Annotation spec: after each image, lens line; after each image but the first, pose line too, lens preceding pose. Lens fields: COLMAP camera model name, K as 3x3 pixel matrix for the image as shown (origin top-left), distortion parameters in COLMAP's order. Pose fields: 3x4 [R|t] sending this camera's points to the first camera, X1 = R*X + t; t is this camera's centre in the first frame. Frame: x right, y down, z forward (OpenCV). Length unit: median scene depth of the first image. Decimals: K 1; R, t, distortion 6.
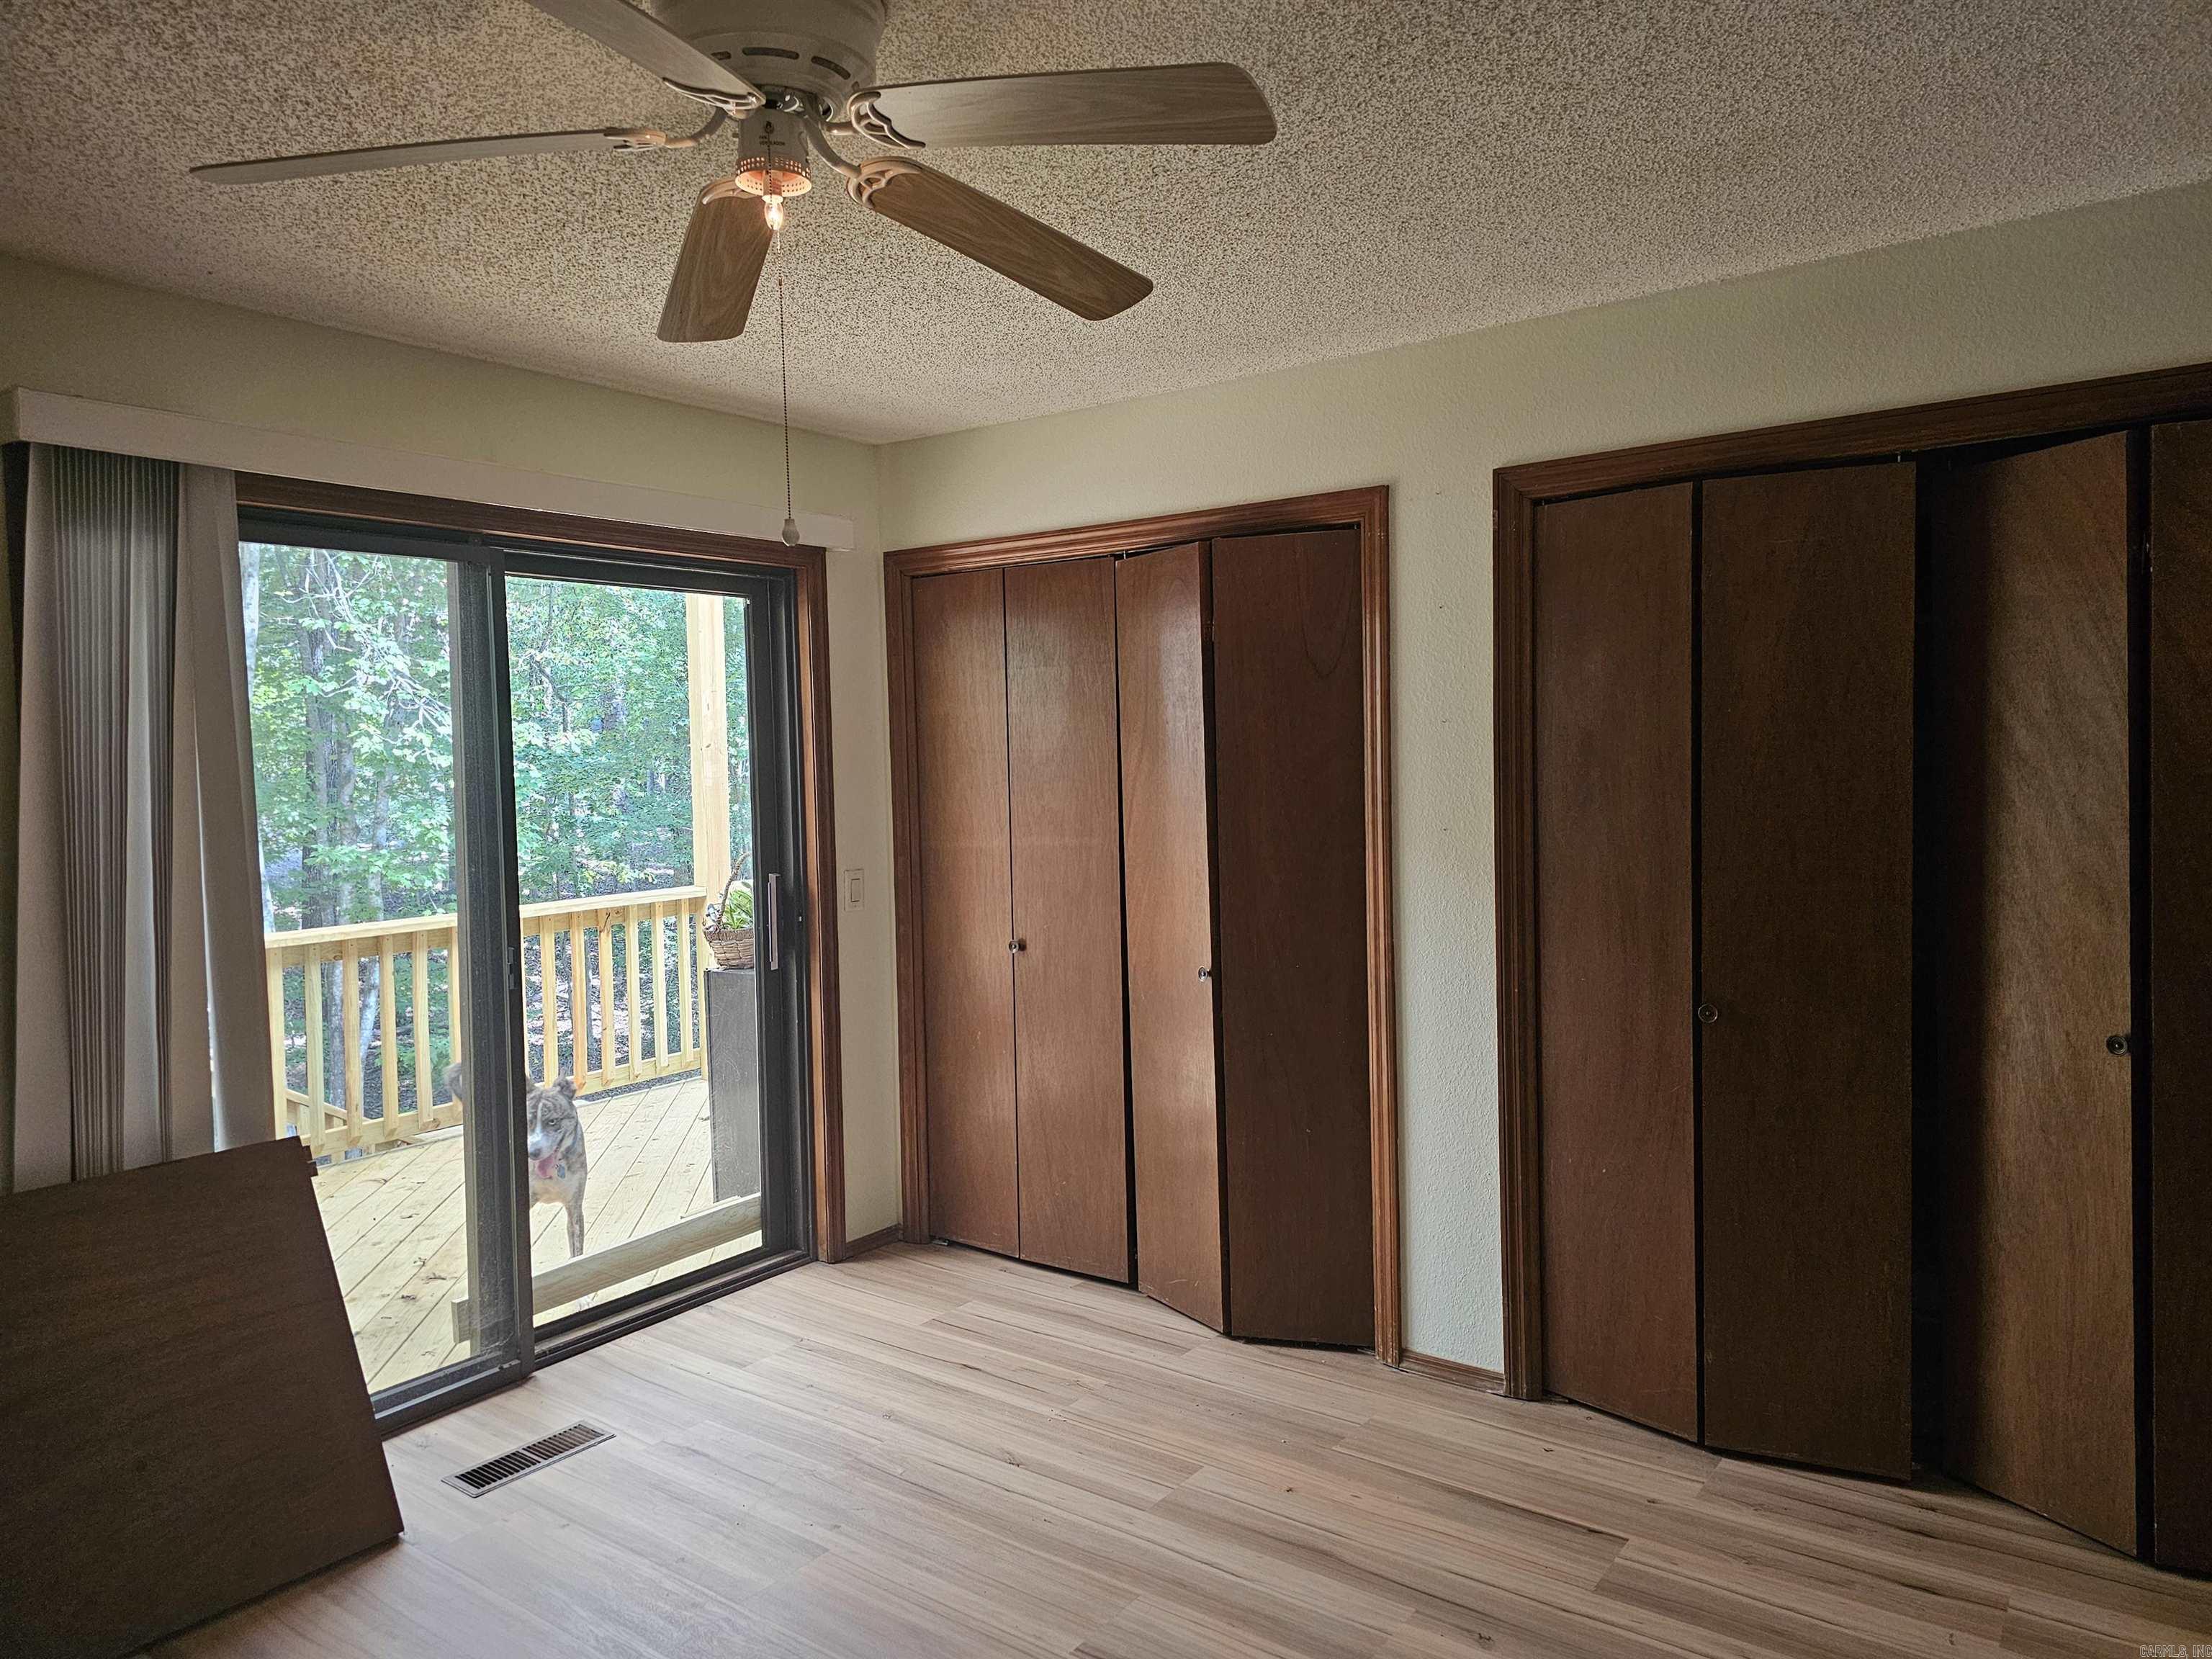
lens RADIAL K [[1487.7, 0, 1111.8], [0, 1487.7, 840.9], [0, 0, 1]] dist [0.058933, -0.046677]
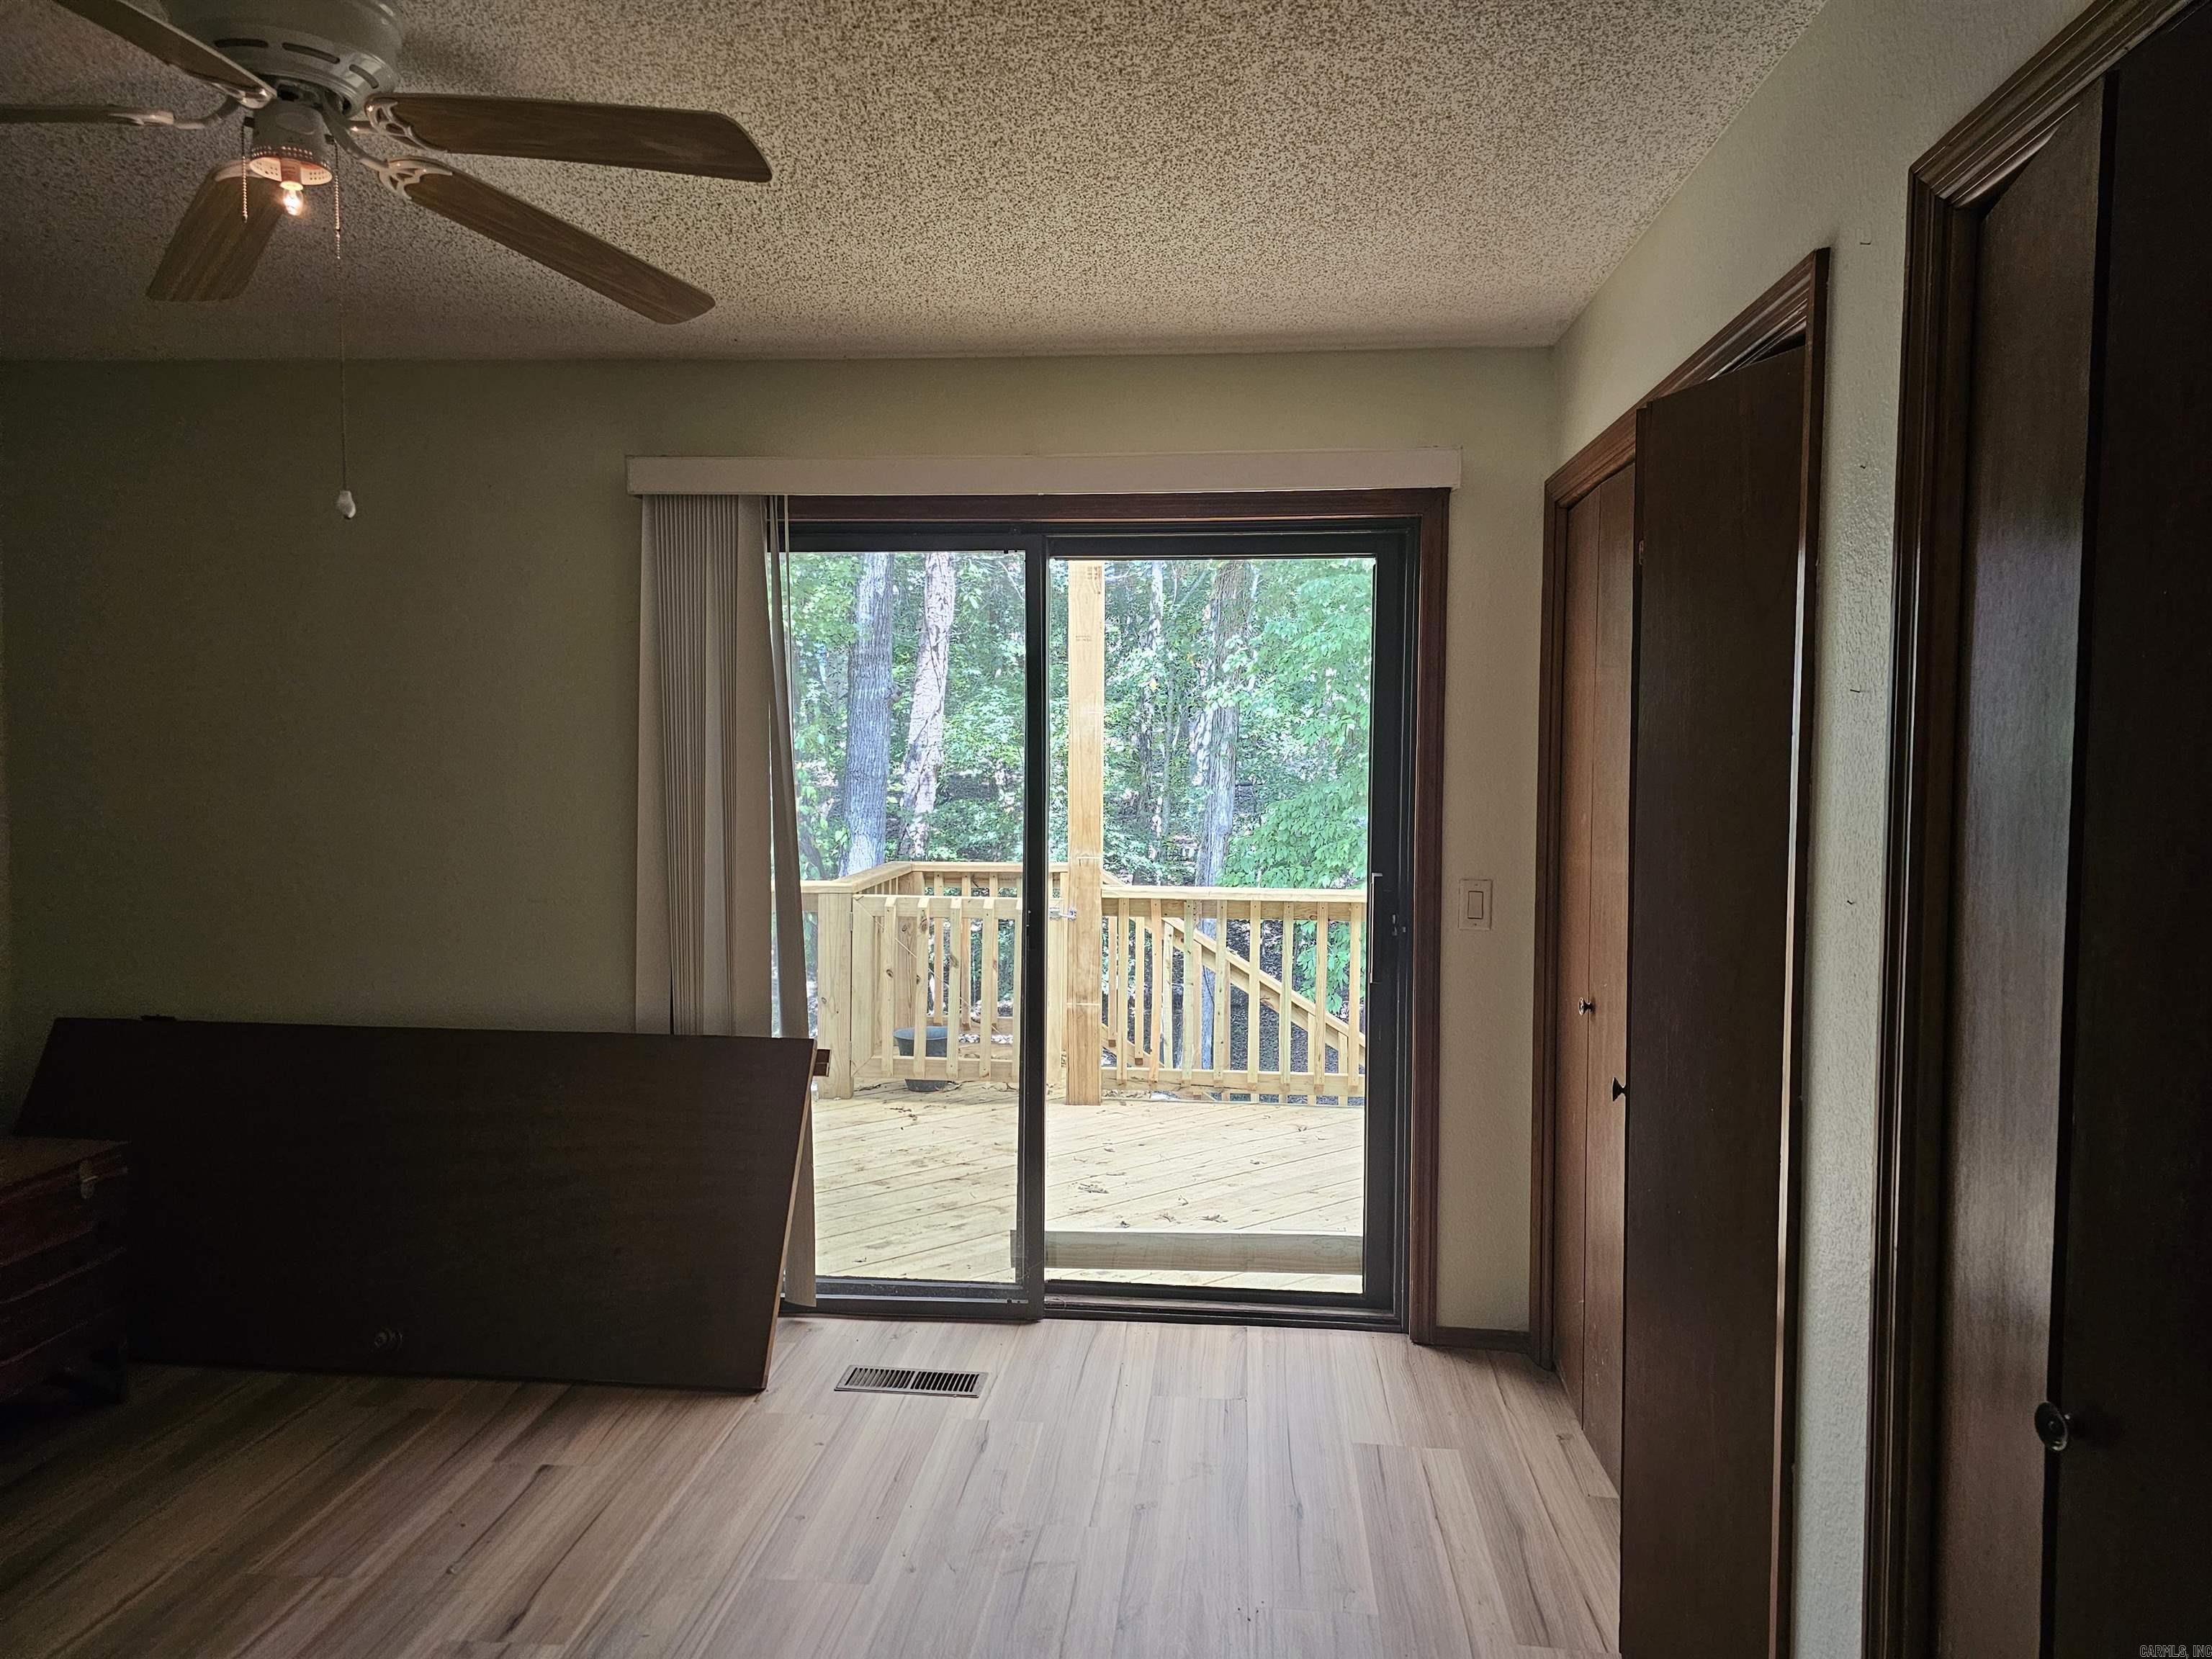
lens RADIAL K [[1487.7, 0, 1111.8], [0, 1487.7, 840.9], [0, 0, 1]] dist [0.058933, -0.046677]
pose [[0.518830, 0.081603, -0.850974, 0.507520], [-0.070291, 0.996135, 0.052668, -0.037781], [0.851983, 0.032490, 0.522561, 0.490002]]
